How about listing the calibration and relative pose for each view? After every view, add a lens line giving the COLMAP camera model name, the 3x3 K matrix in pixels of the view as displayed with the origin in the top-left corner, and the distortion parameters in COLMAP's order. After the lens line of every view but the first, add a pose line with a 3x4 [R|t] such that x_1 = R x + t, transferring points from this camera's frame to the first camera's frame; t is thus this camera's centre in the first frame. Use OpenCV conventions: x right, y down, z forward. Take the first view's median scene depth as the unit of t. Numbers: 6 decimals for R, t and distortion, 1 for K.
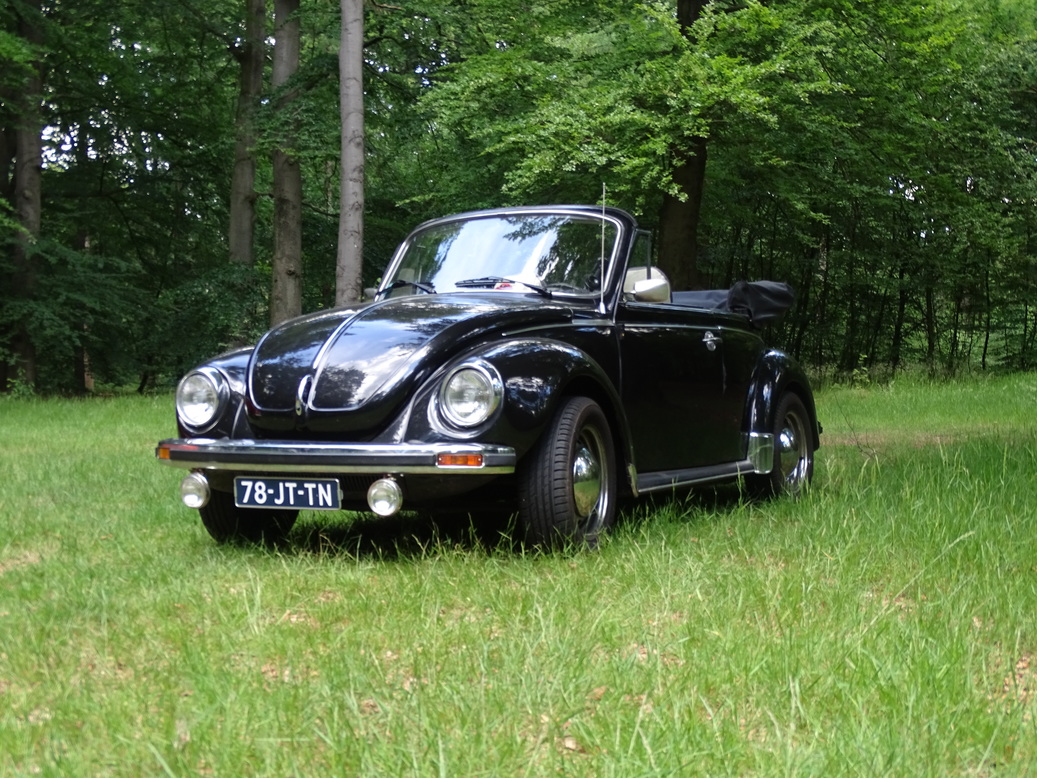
lens RADIAL K [[1448.4, 0, 518.5], [0, 1448.4, 389.0], [0, 0, 1]] dist [-0.004913, -0.014945]
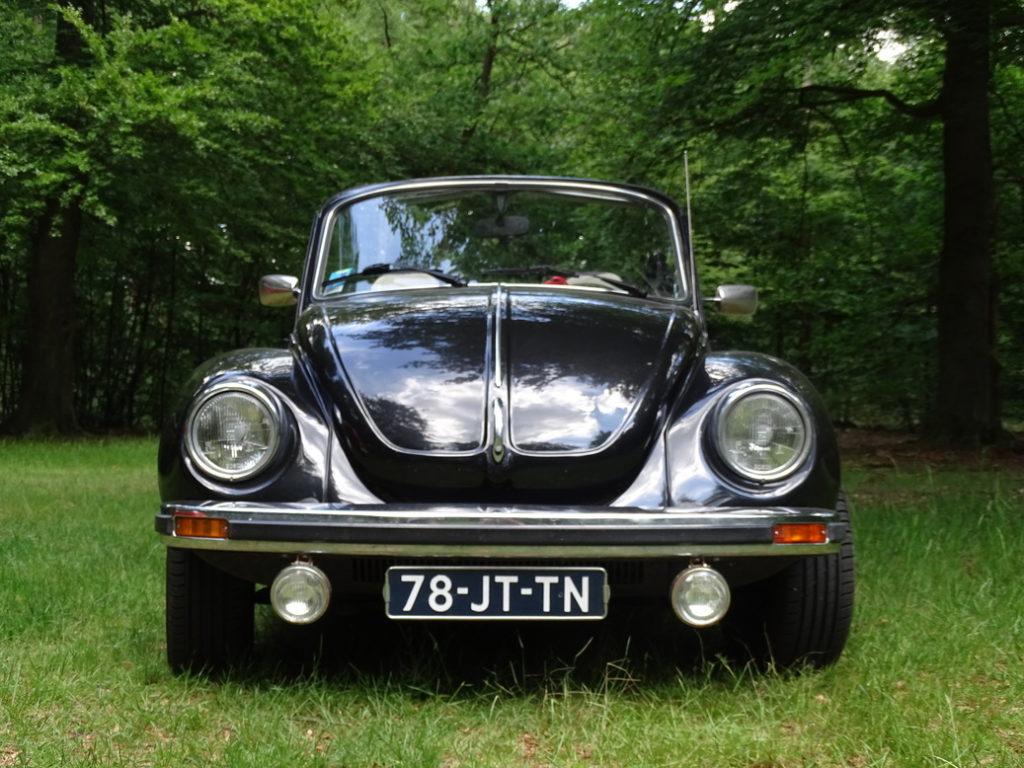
lens RADIAL K [[1430.3, 0, 512.0], [0, 1430.3, 384.0], [0, 0, 1]] dist [-0.004913, -0.014945]
pose [[0.876190, 0.031428, 0.480940, -0.423740], [-0.013824, 0.999100, -0.040103, 0.008778], [-0.481768, 0.028489, 0.875836, 0.457085]]
